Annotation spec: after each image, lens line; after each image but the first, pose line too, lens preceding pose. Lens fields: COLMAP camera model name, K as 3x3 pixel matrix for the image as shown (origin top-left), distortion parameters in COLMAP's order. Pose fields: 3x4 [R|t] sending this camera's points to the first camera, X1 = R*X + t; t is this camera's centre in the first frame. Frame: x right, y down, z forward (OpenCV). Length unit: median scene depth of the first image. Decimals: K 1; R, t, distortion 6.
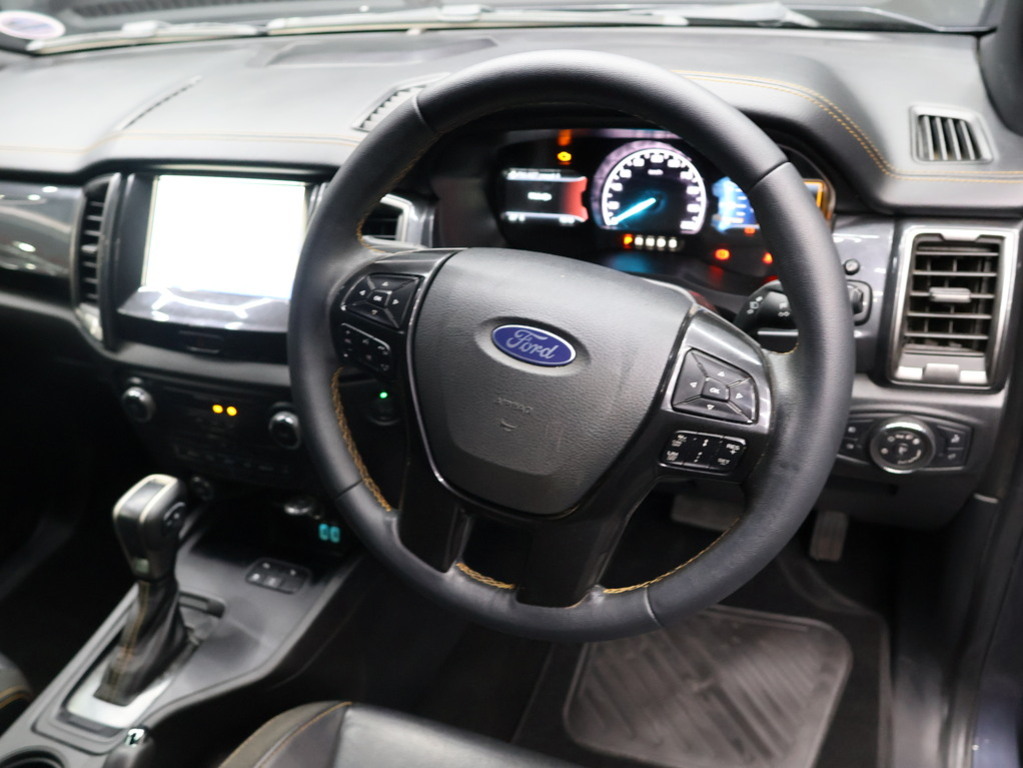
lens RADIAL K [[868.3, 0, 502.8], [0, 868.3, 377.3], [0, 0, 1]] dist [-0.014647, 0.014362]
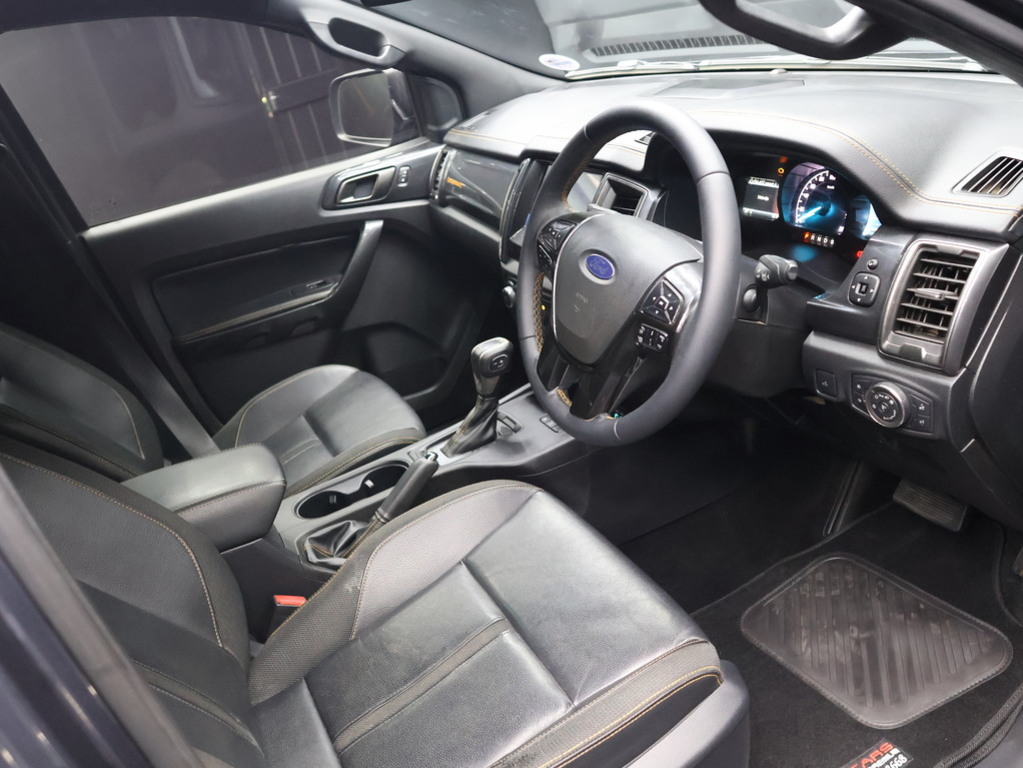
lens RADIAL K [[868.3, 0, 508.4], [0, 868.3, 389.9], [0, 0, 1]] dist [-0.014647, 0.014362]
pose [[0.752125, 0.236244, -0.615221, 0.700406], [-0.234280, 0.968406, 0.085453, 0.066371], [0.615972, 0.079863, 0.783710, -0.318869]]
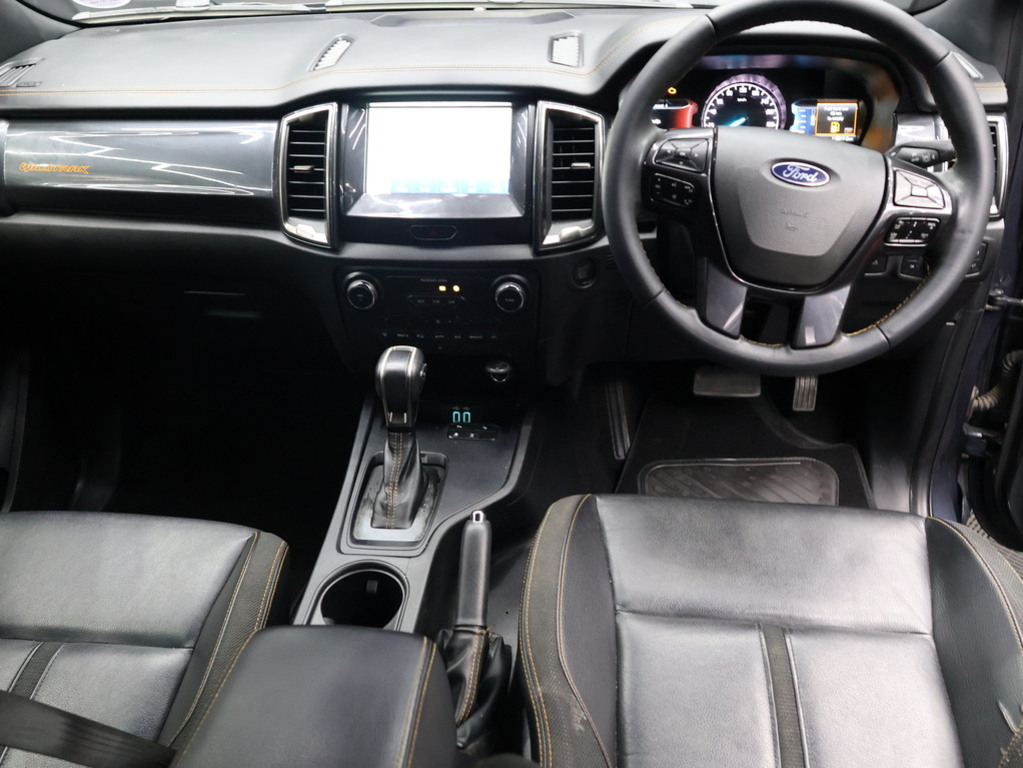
lens RADIAL K [[868.3, 0, 490.5], [0, 868.3, 390.1], [0, 0, 1]] dist [-0.014647, 0.014362]
pose [[0.956314, -0.085389, 0.279594, -0.649463], [0.093478, 0.995498, -0.015699, 0.216222], [-0.276995, 0.041149, 0.959990, -0.213076]]
